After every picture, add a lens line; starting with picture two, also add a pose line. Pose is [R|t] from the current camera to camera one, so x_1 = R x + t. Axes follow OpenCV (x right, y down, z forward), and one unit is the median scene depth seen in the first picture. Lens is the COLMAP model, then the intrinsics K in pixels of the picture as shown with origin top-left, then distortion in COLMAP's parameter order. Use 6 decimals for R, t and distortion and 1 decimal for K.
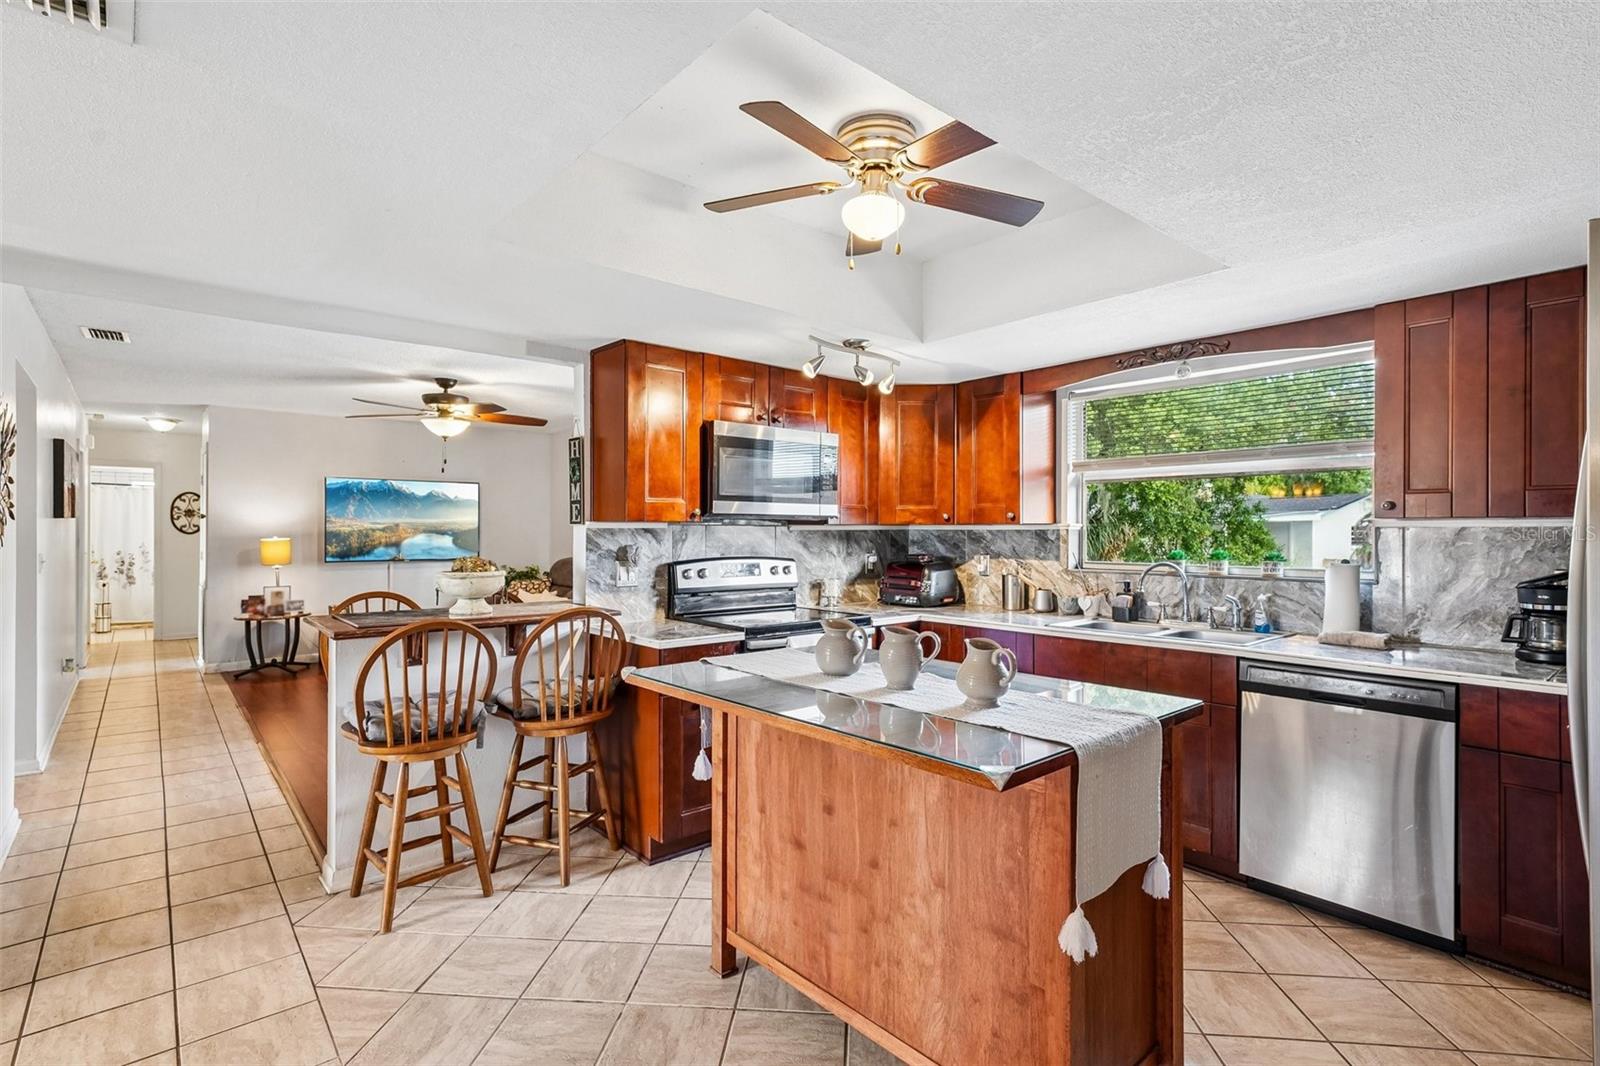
lens RADIAL K [[786.8, 0, 800.0], [0, 786.8, 533.0], [0, 0, 1]] dist [0.013947, 0.000231]
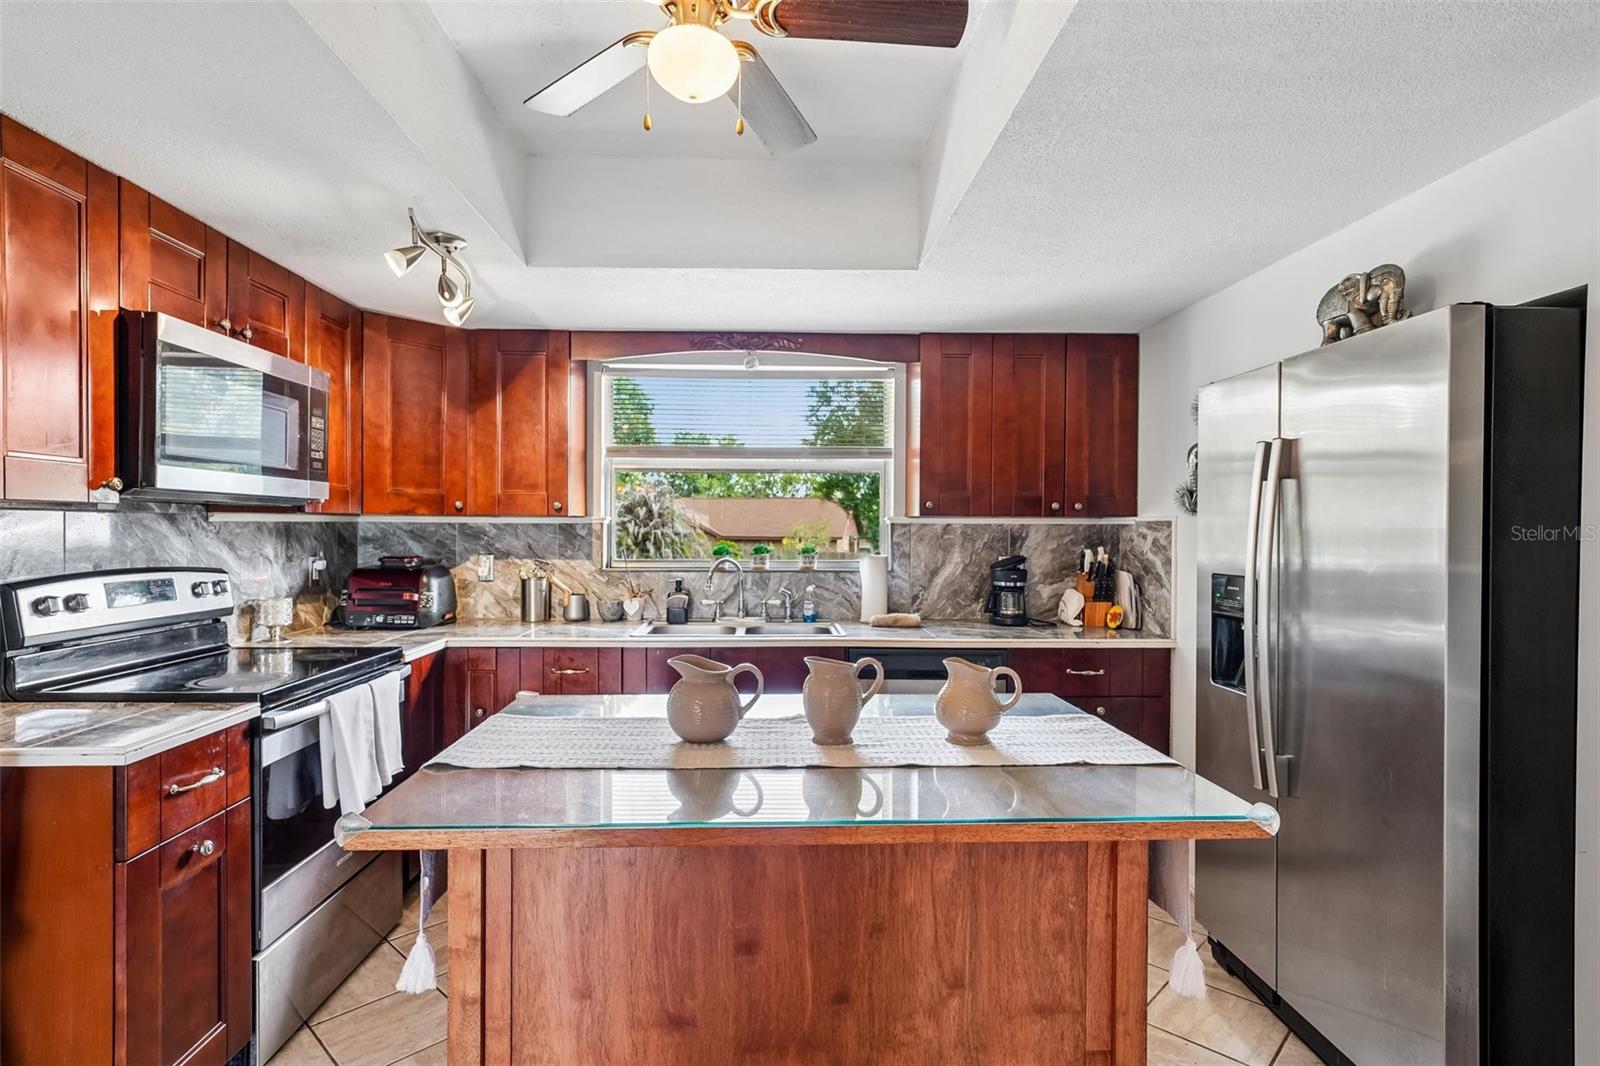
lens RADIAL K [[823.4, 0, 800.0], [0, 823.4, 533.0], [0, 0, 1]] dist [0.001217, 0.000728]
pose [[0.623642, -0.002142, 0.781707, -0.240057], [-0.002831, 0.999984, 0.004999, 0.001168], [-0.781705, -0.005330, 0.623626, 0.274805]]
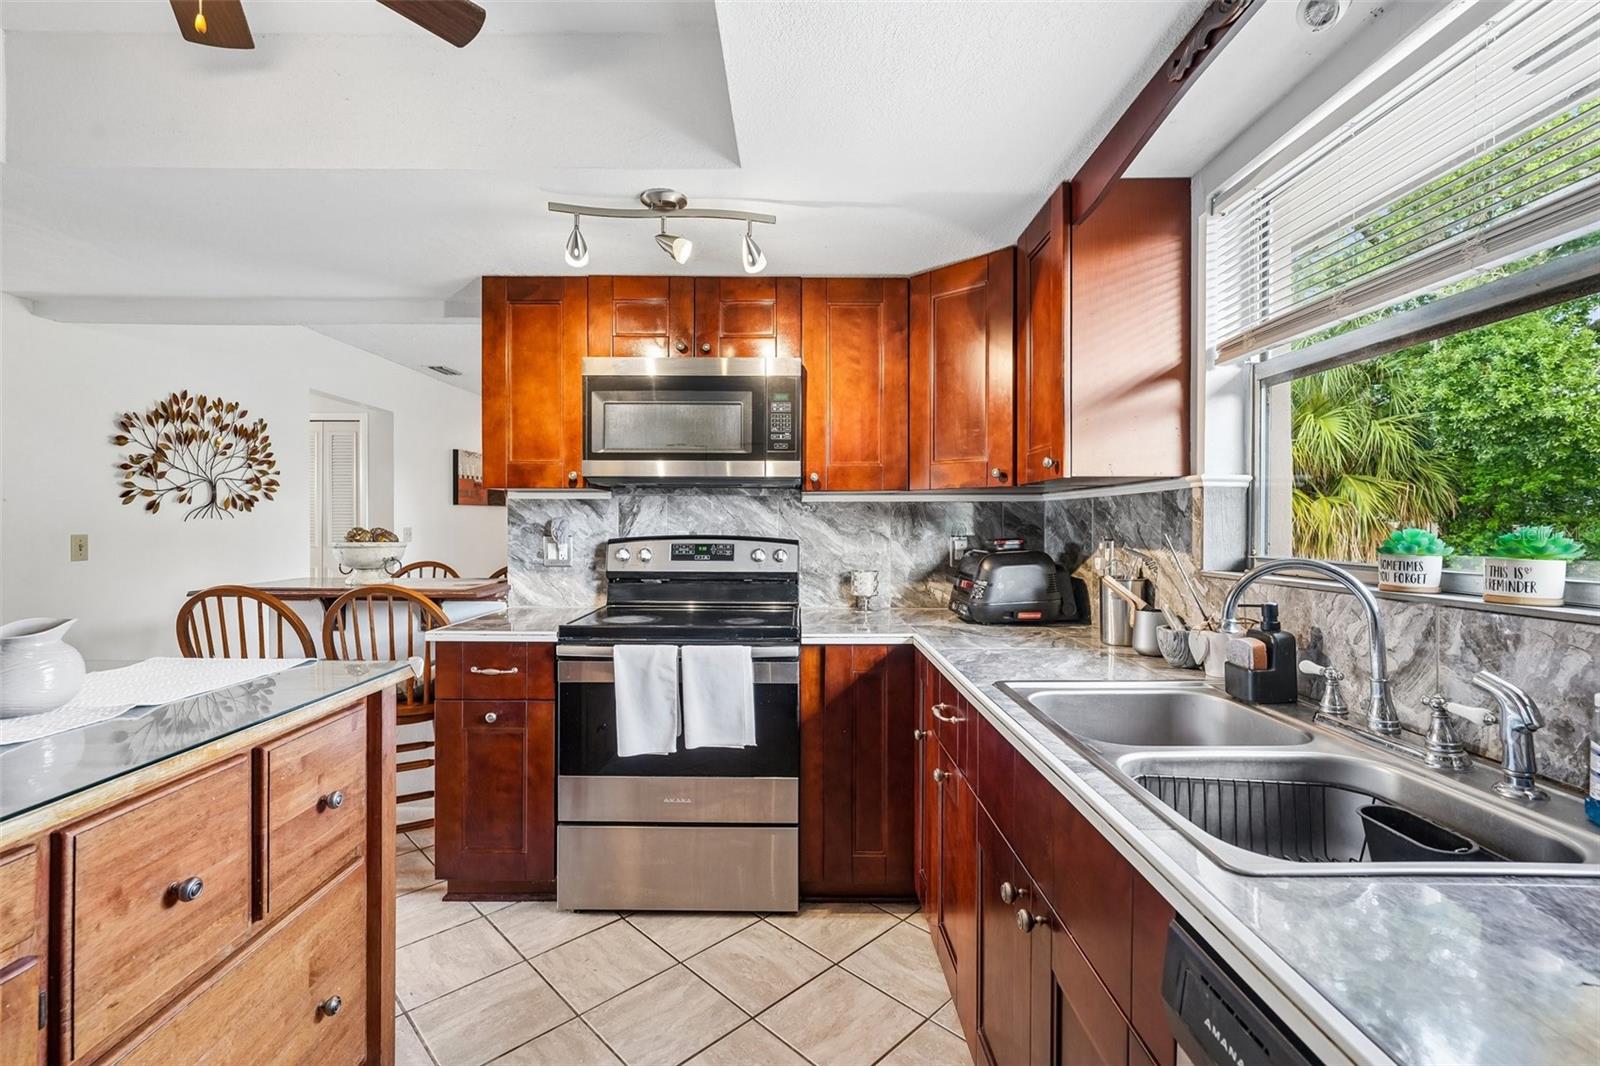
lens RADIAL K [[707.0, 0, 800.0], [0, 707.0, 533.0], [0, 0, 1]] dist [-0.001548, 0.000755]
pose [[0.753309, 0.009743, -0.657595, 0.451927], [-0.004279, 0.999942, 0.009913, 0.020494], [0.657653, -0.004653, 0.753307, 0.538128]]
